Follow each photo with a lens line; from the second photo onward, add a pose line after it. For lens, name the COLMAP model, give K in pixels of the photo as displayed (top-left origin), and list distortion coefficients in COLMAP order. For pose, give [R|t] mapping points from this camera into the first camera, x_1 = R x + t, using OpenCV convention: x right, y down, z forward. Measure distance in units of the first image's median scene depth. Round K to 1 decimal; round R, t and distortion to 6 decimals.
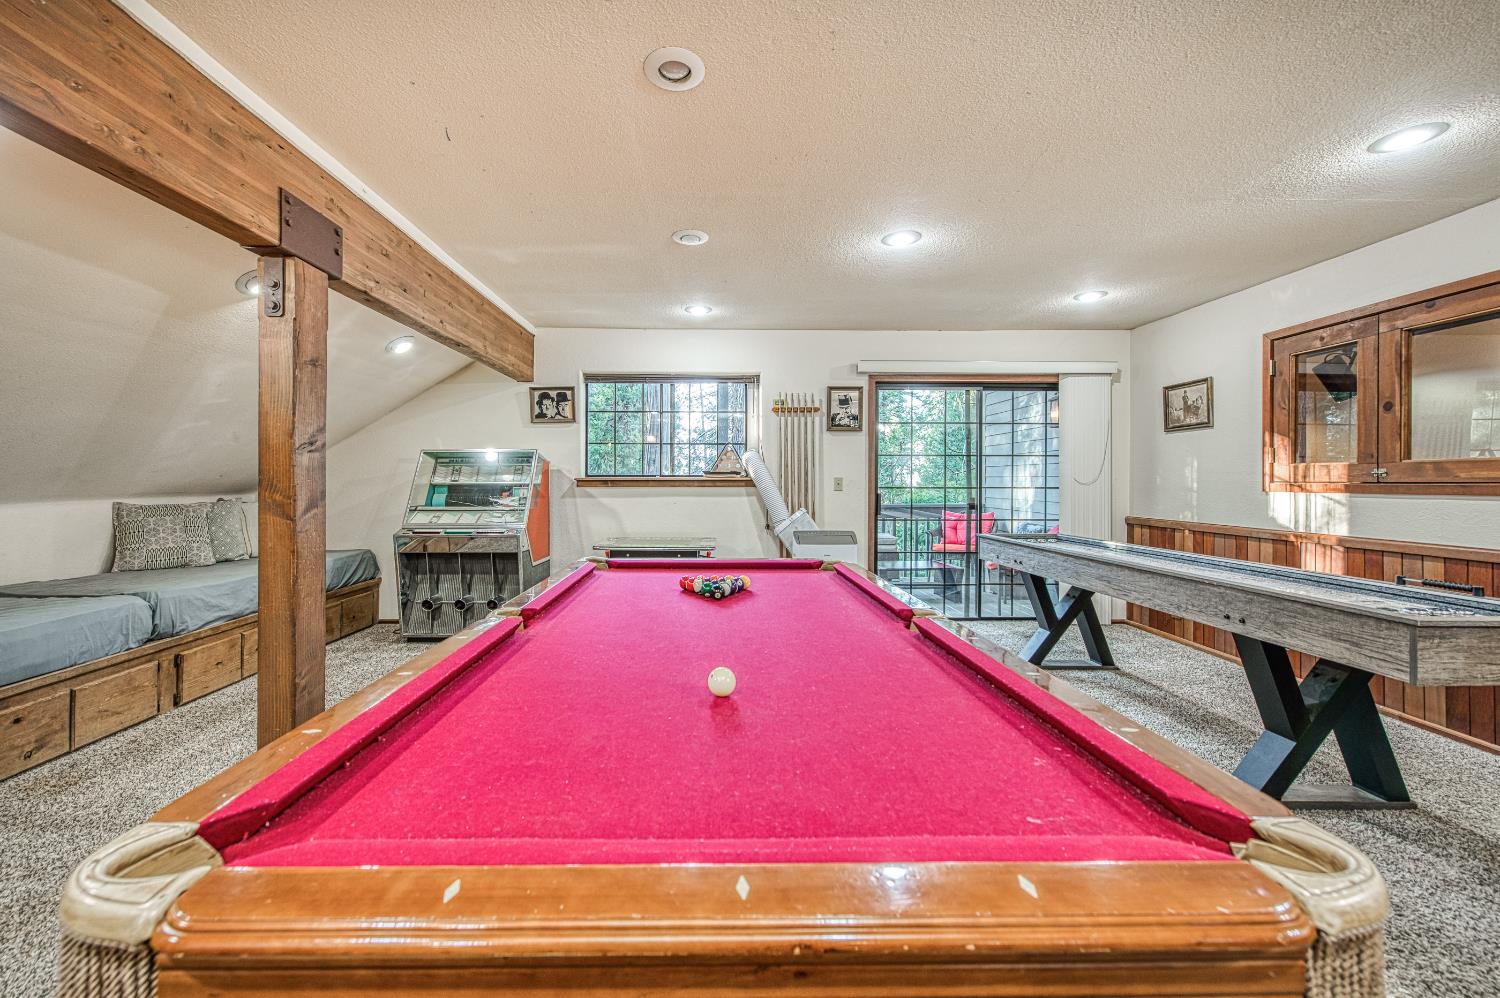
lens RADIAL K [[619.1, 0, 741.9], [0, 619.1, 499.9], [0, 0, 1]] dist [-0.001523, -0.000297]
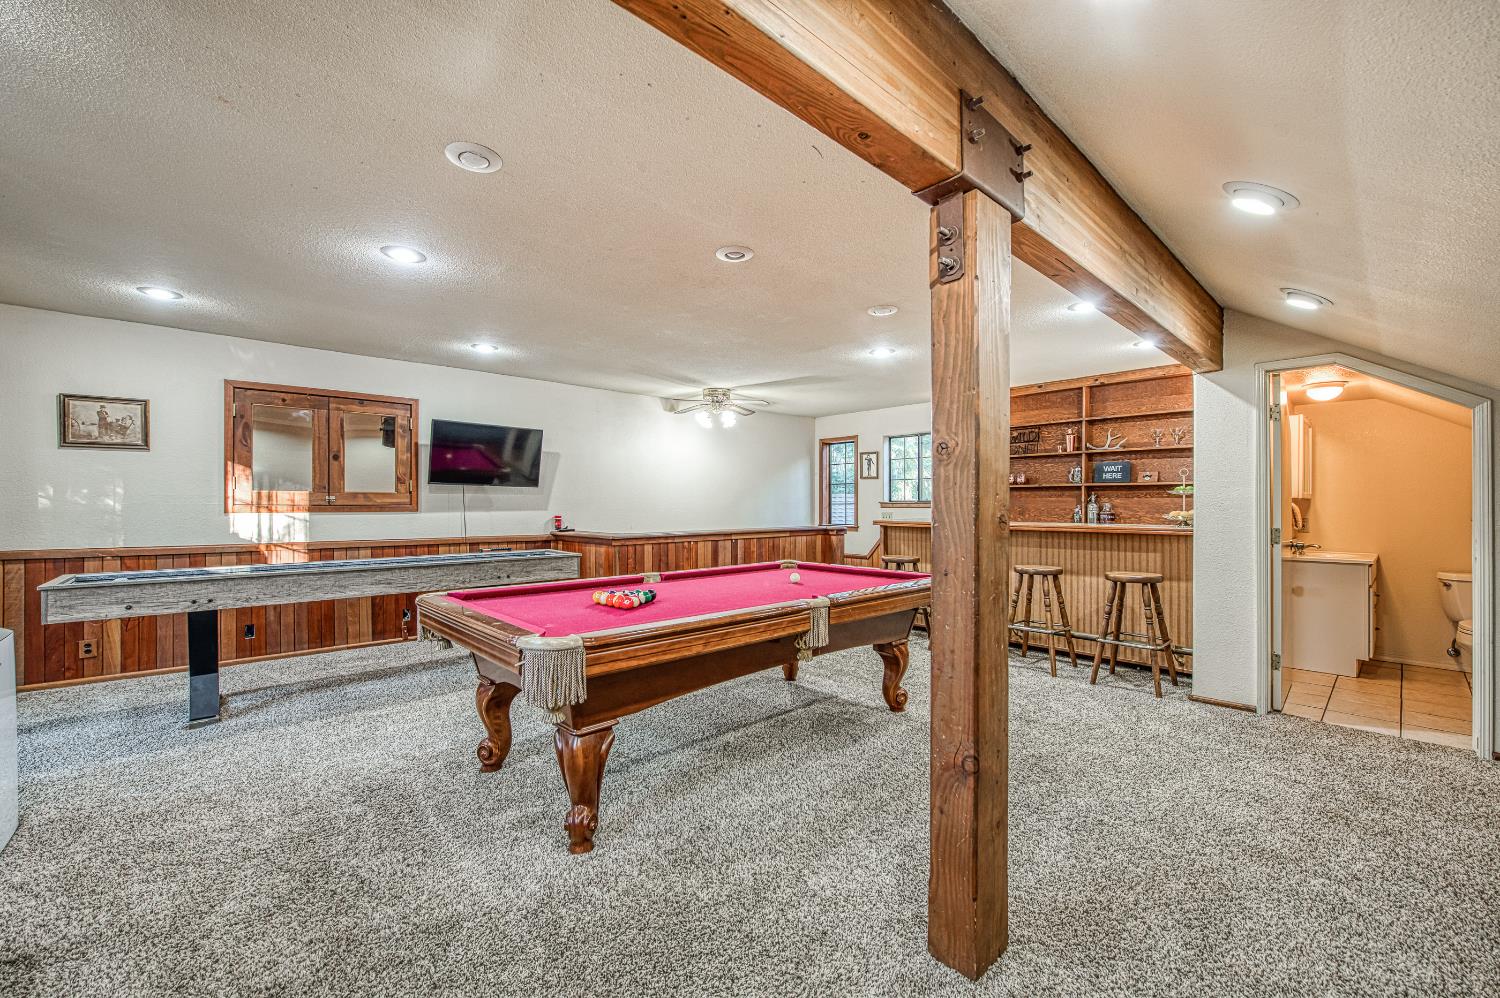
lens RADIAL K [[619.1, 0, 741.9], [0, 619.1, 499.9], [0, 0, 1]] dist [-0.001523, -0.000297]
pose [[-0.652457, 0.002606, 0.757821, -0.737047], [0.020865, 0.999677, 0.014526, -0.036340], [-0.757539, 0.025290, -0.652300, 1.081655]]
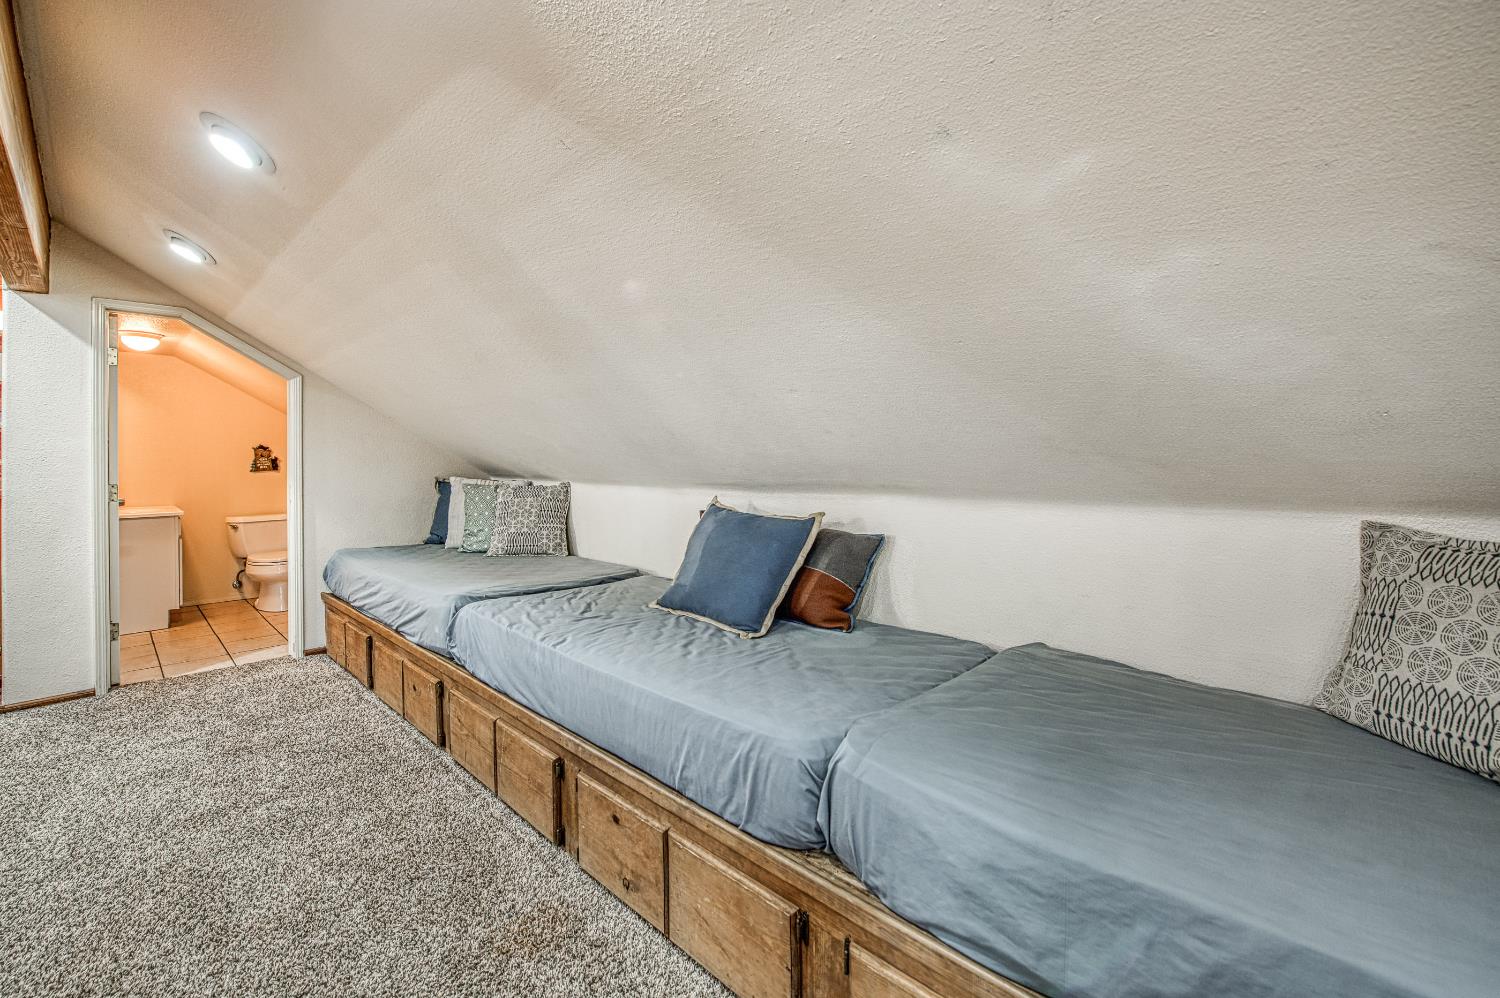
lens RADIAL K [[626.8, 0, 752.6], [0, 626.8, 460.2], [0, 0, 1]] dist [0.000219, 0.000123]
pose [[-0.716806, 0.003816, -0.697262, -0.558640], [-0.019013, 0.999506, 0.025016, -0.033870], [0.697014, 0.031189, -0.716379, 1.086303]]
